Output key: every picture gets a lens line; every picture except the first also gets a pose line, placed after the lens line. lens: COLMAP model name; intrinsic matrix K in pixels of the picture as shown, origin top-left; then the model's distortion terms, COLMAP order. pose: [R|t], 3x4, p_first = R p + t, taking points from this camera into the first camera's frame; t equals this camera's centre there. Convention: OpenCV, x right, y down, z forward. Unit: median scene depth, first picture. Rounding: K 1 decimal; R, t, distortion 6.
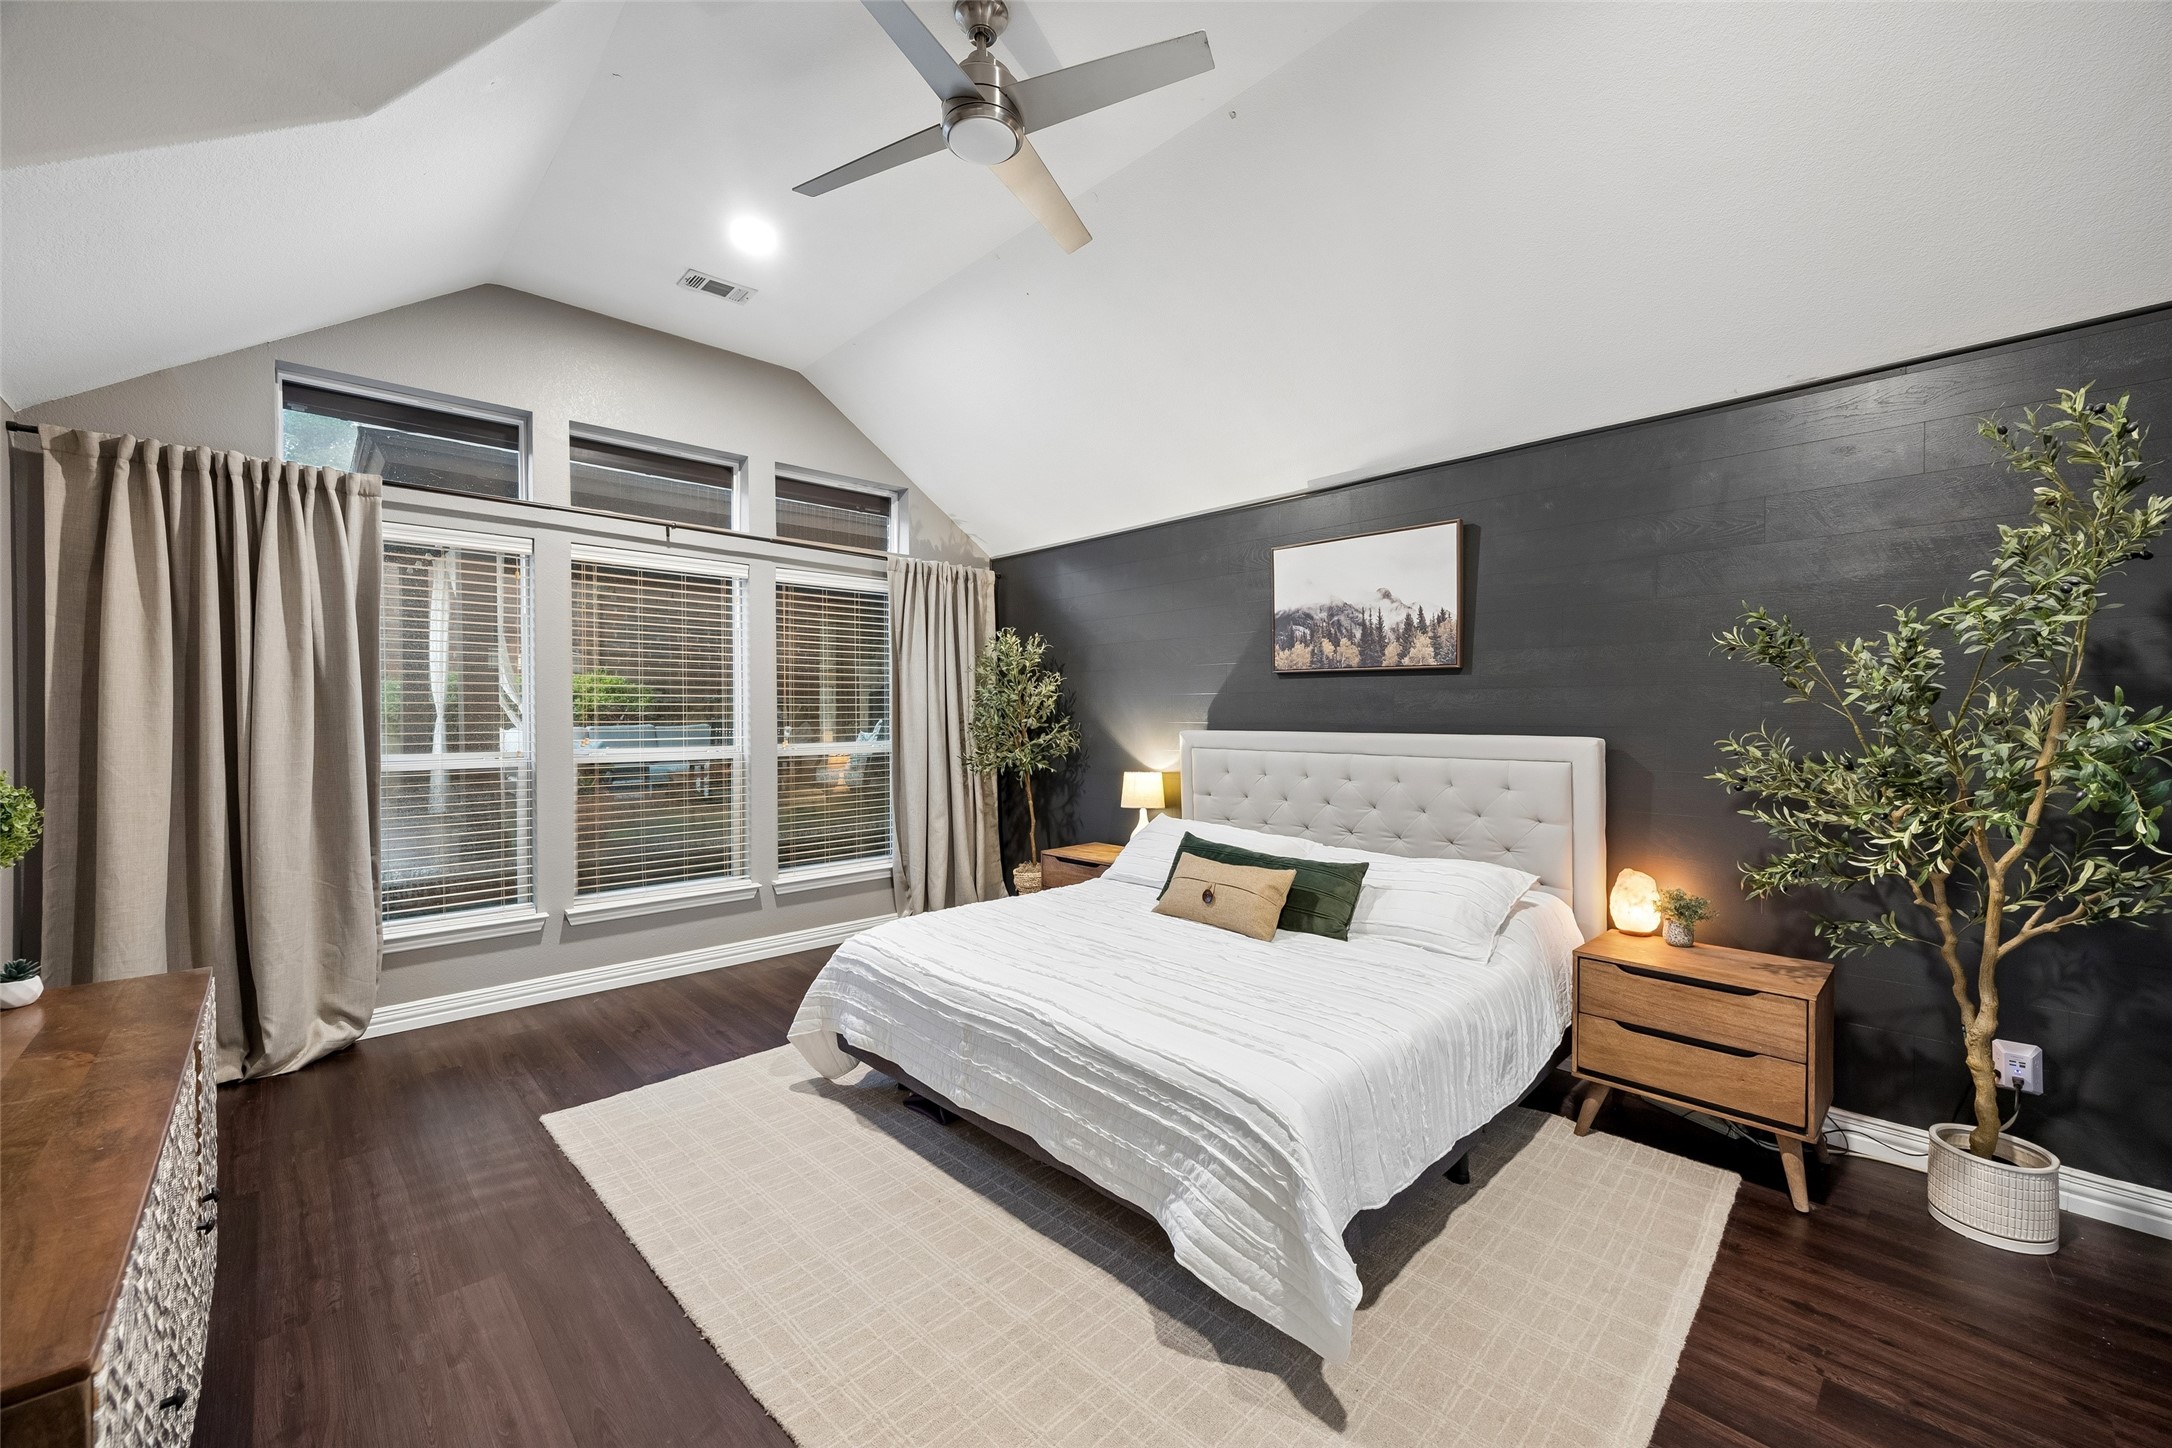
lens RADIAL K [[831.6, 0, 1082.2], [0, 831.6, 717.3], [0, 0, 1]] dist [-0.003229, -0.000457]
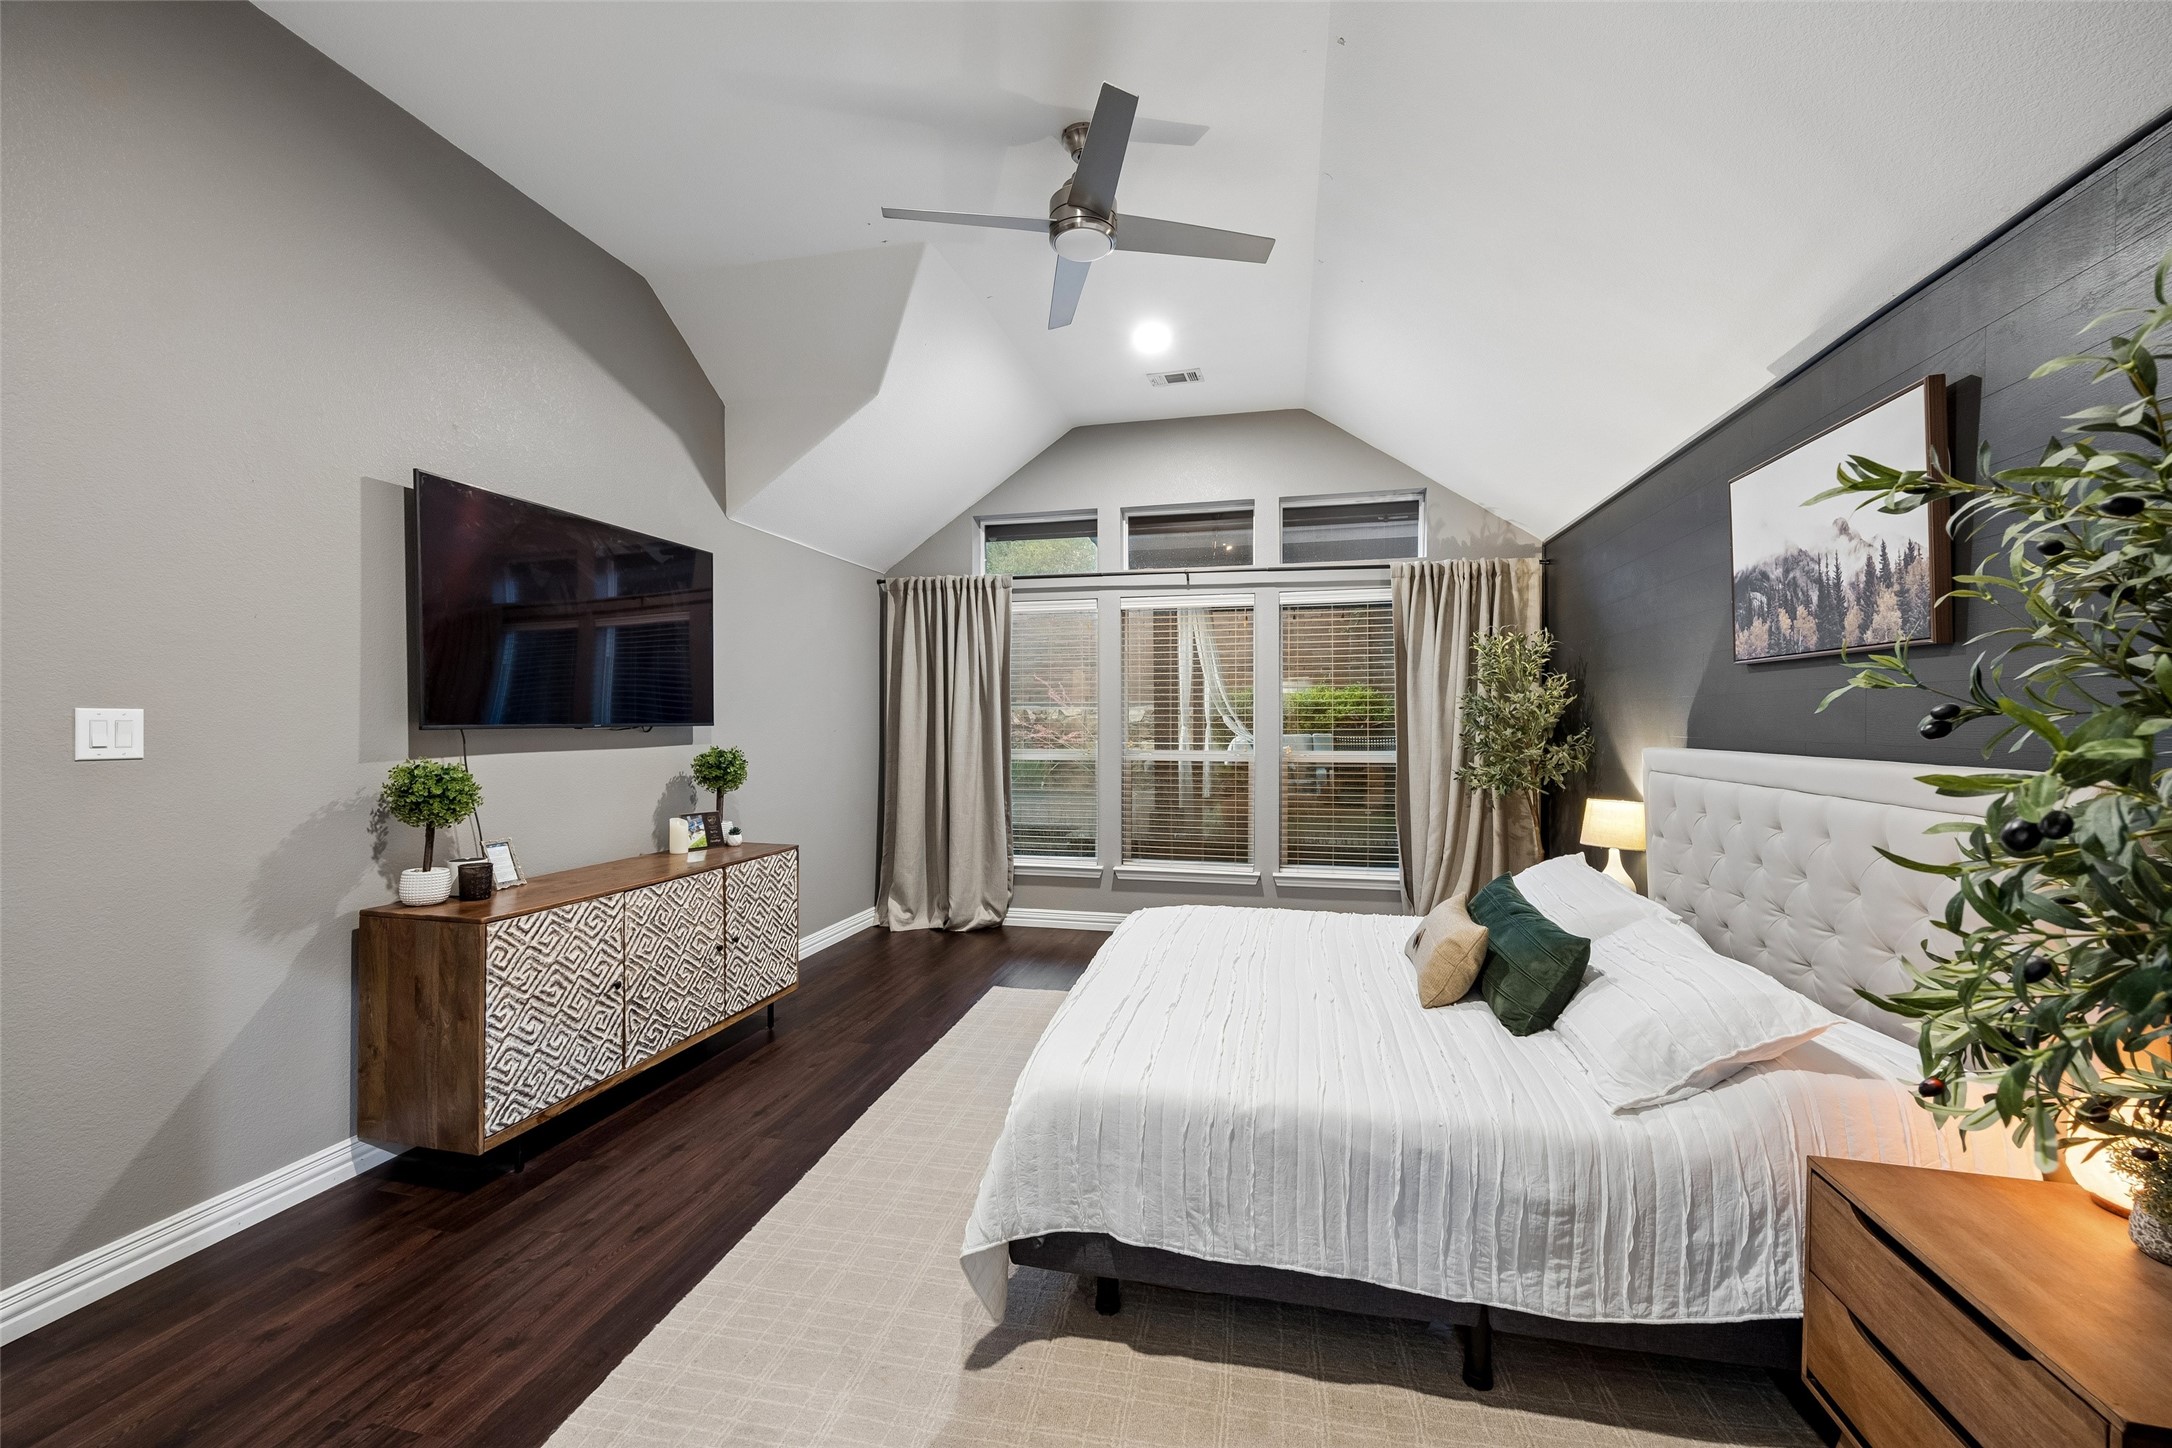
lens RADIAL K [[831.6, 0, 1078.7], [0, 831.6, 725.0], [0, 0, 1]] dist [-0.003229, -0.000457]
pose [[0.565027, 0.003010, -0.825067, 0.509810], [-0.003560, 0.999993, 0.001210, -0.003496], [0.825065, 0.002253, 0.565034, 0.189768]]
